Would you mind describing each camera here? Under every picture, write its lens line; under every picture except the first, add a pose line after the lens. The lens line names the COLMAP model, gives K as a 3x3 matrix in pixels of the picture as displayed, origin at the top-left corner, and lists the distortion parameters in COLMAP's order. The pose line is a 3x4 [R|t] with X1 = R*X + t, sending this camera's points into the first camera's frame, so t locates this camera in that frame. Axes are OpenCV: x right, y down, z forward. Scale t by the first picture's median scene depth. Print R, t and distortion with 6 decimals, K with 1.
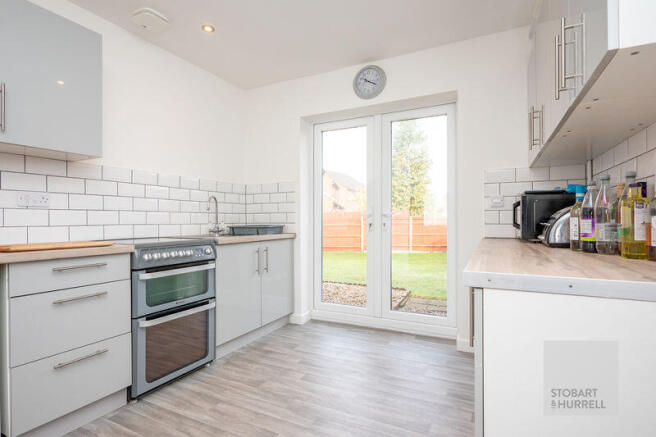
lens RADIAL K [[325.3, 0, 326.8], [0, 325.3, 220.1], [0, 0, 1]] dist [-0.002345, -0.000924]
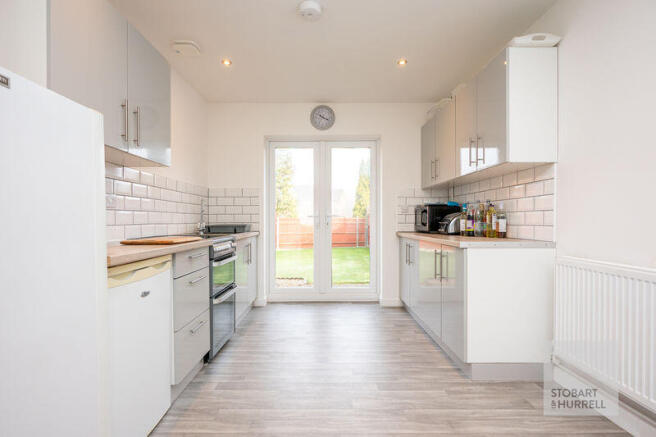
lens RADIAL K [[325.3, 0, 330.0], [0, 325.3, 222.3], [0, 0, 1]] dist [-0.002345, -0.000924]
pose [[0.887892, -0.001144, 0.460050, -0.463853], [-0.001534, 0.999984, 0.005445, -0.000059], [-0.460049, -0.005541, 0.887876, -0.210530]]
